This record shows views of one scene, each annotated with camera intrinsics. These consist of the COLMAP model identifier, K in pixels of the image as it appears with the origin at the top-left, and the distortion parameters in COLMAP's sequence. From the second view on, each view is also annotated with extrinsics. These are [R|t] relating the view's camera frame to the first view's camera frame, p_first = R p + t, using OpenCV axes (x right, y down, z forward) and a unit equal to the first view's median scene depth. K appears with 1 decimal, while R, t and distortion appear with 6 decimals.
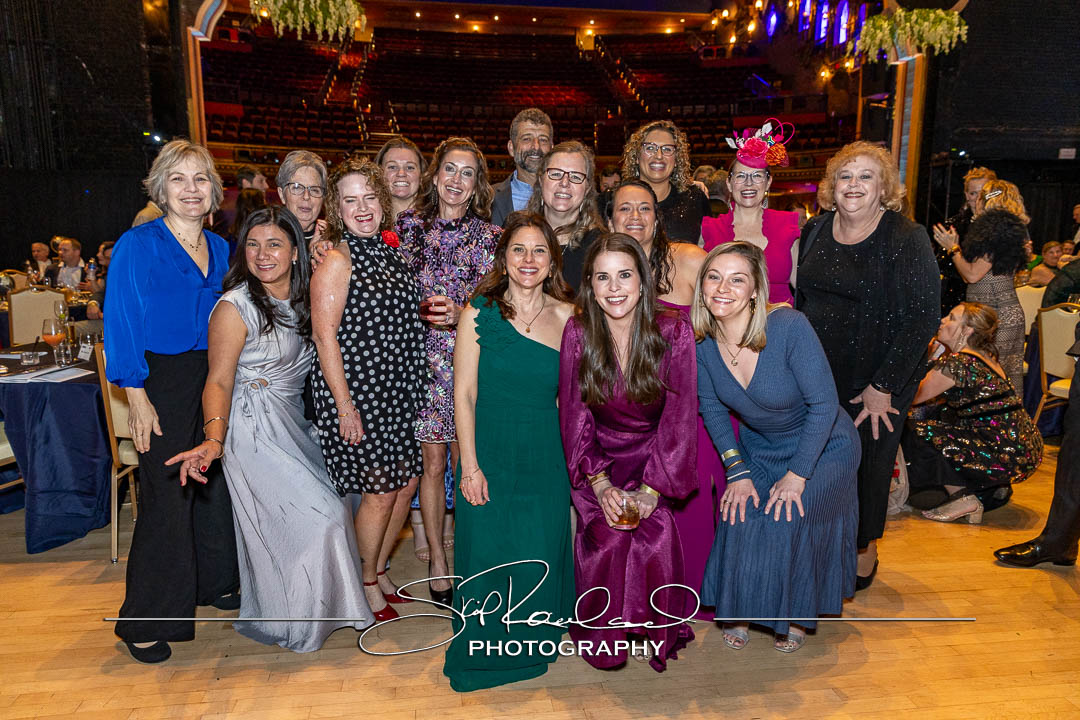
lens RADIAL K [[741.4, 0, 541.3], [0, 741.4, 356.9], [0, 0, 1]] dist [0.043250, 0.003808]
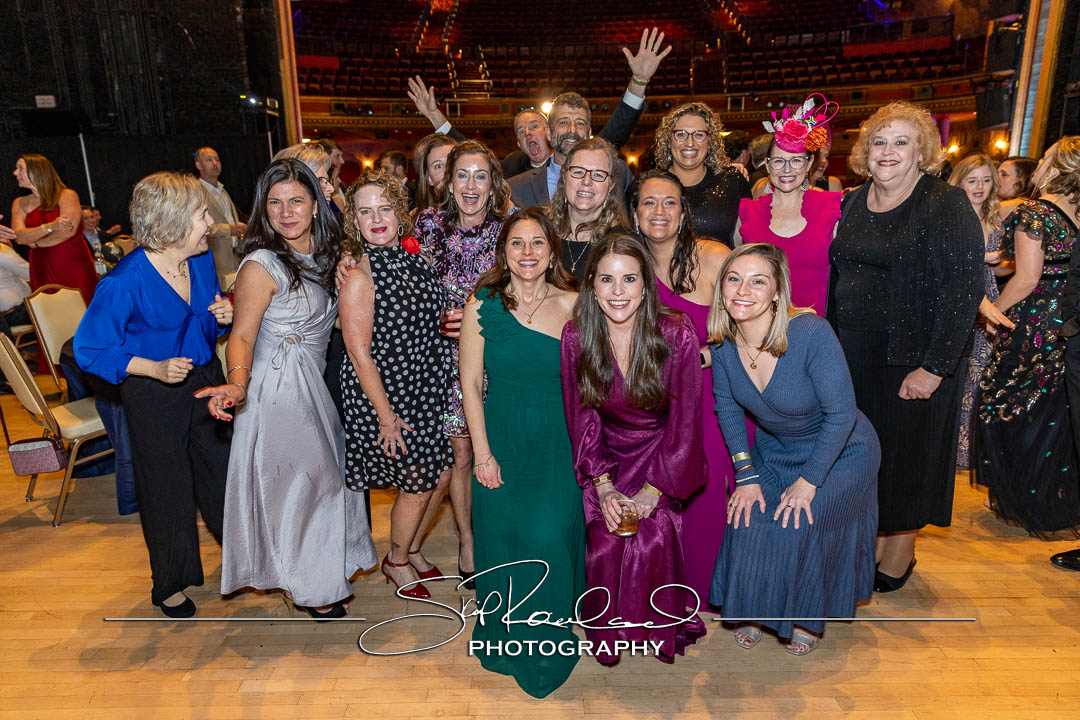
lens RADIAL K [[741.4, 0, 542.2], [0, 741.4, 361.9], [0, 0, 1]] dist [0.043250, 0.003808]
pose [[0.991904, 0.011071, -0.126504, 0.097922], [-0.000767, 0.996697, 0.081207, -0.069919], [0.126985, -0.080452, 0.988637, -0.014052]]
